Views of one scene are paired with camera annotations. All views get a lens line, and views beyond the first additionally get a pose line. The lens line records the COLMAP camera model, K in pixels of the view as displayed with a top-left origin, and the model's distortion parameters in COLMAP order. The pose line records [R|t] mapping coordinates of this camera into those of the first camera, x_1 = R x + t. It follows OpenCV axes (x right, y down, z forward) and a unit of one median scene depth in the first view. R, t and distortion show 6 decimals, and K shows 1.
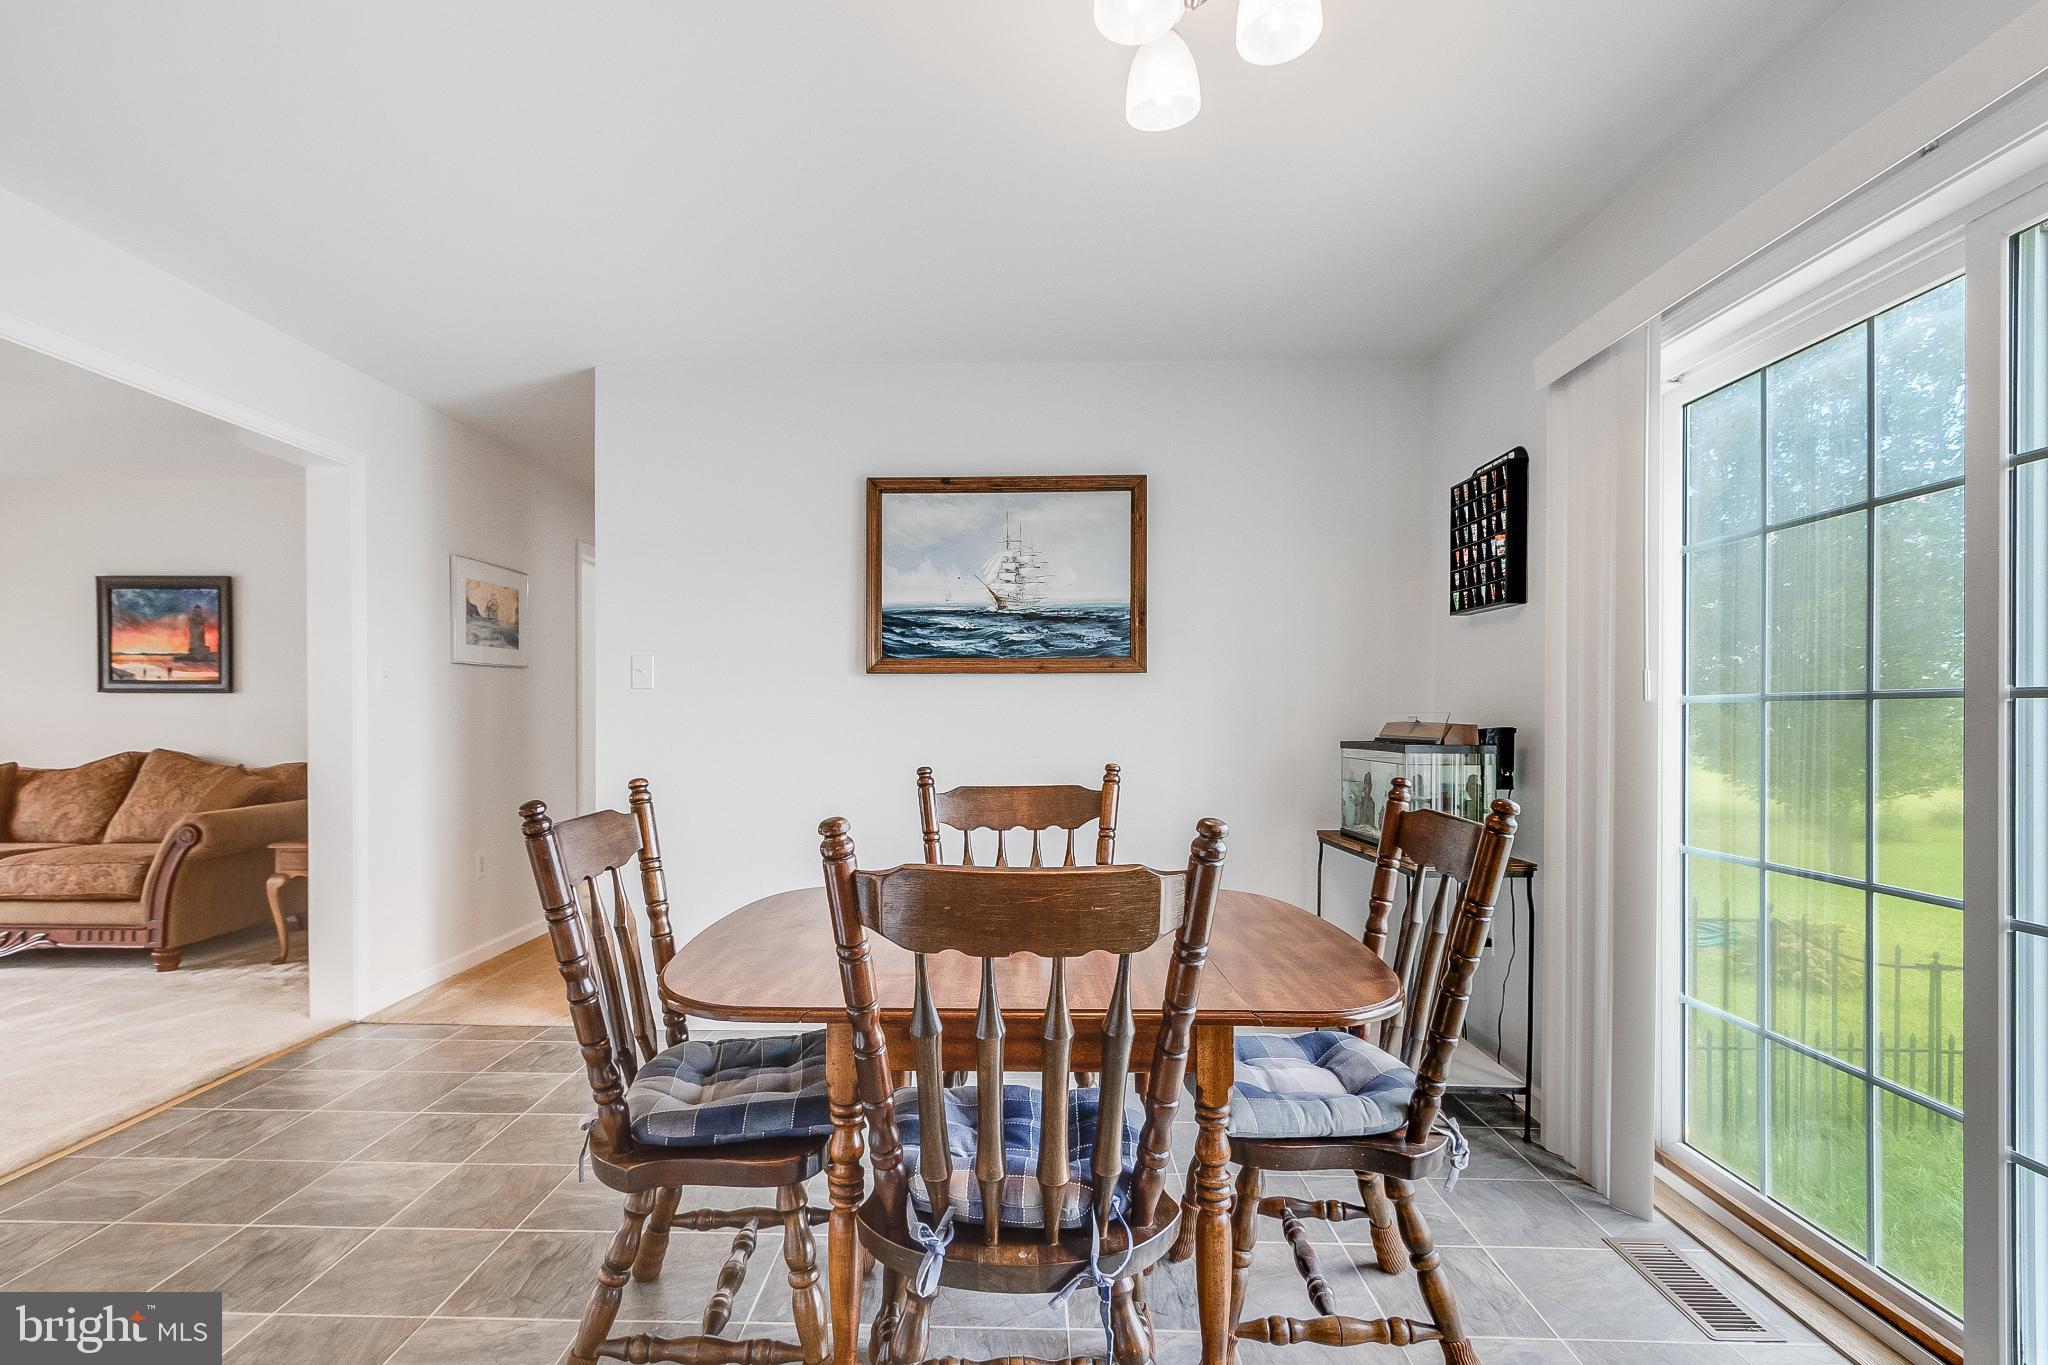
lens RADIAL K [[944.3, 0, 1031.9], [0, 944.3, 686.2], [0, 0, 1]] dist [0.004553, -0.001016]
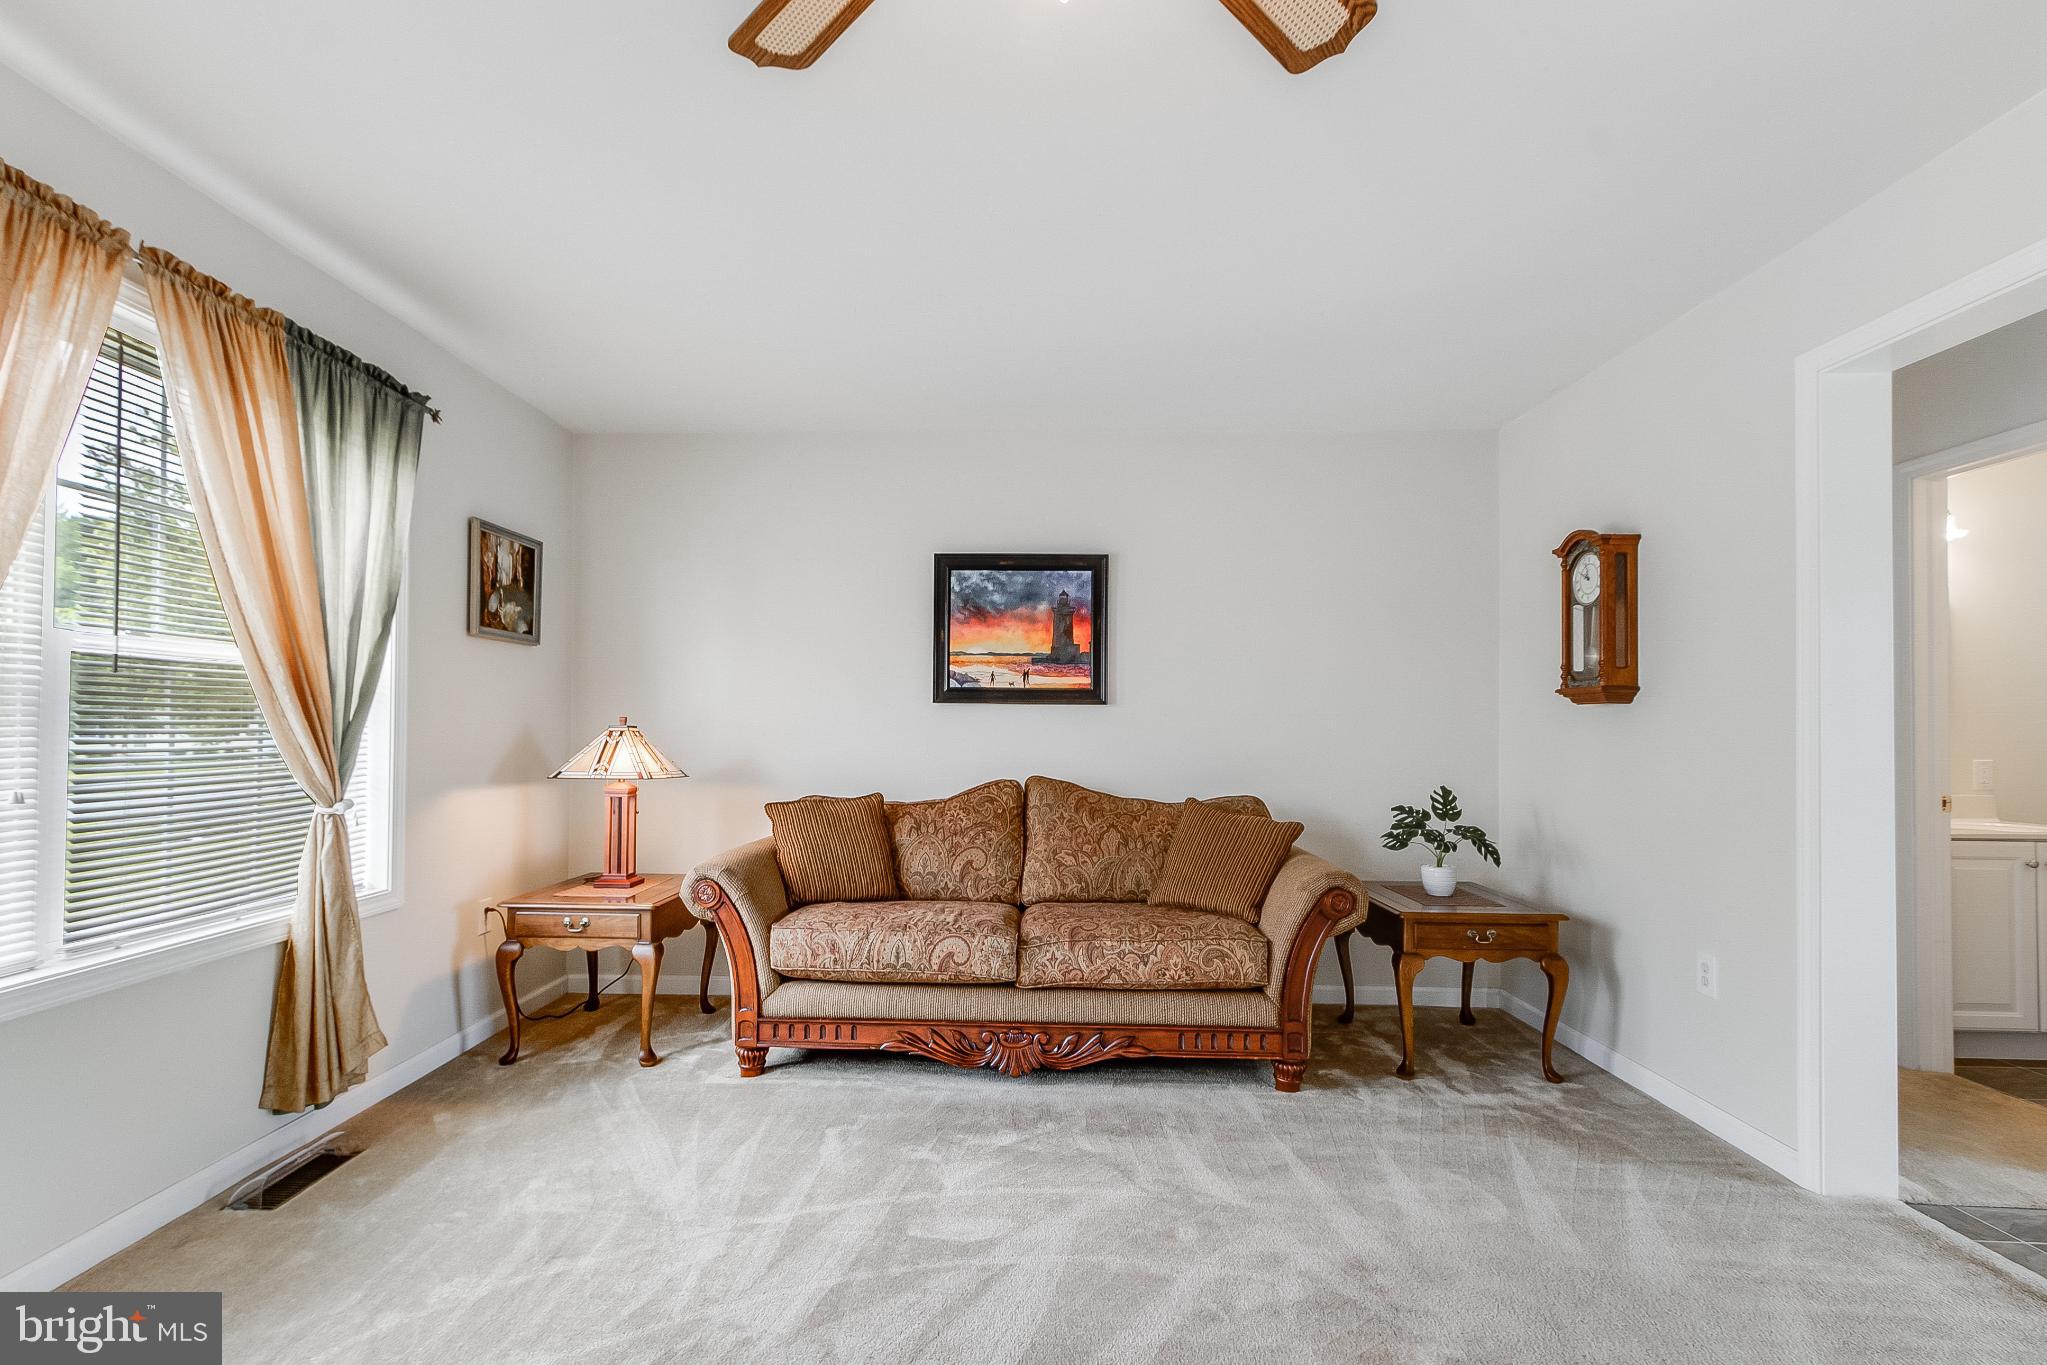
lens RADIAL K [[943.9, 0, 1013.9], [0, 943.9, 699.9], [0, 0, 1]] dist [0.004553, -0.001016]
pose [[0.999872, 0.005805, -0.014943, -0.909272], [-0.005842, 0.999980, -0.002441, 0.005615], [0.014928, 0.002528, 0.999885, 0.226631]]
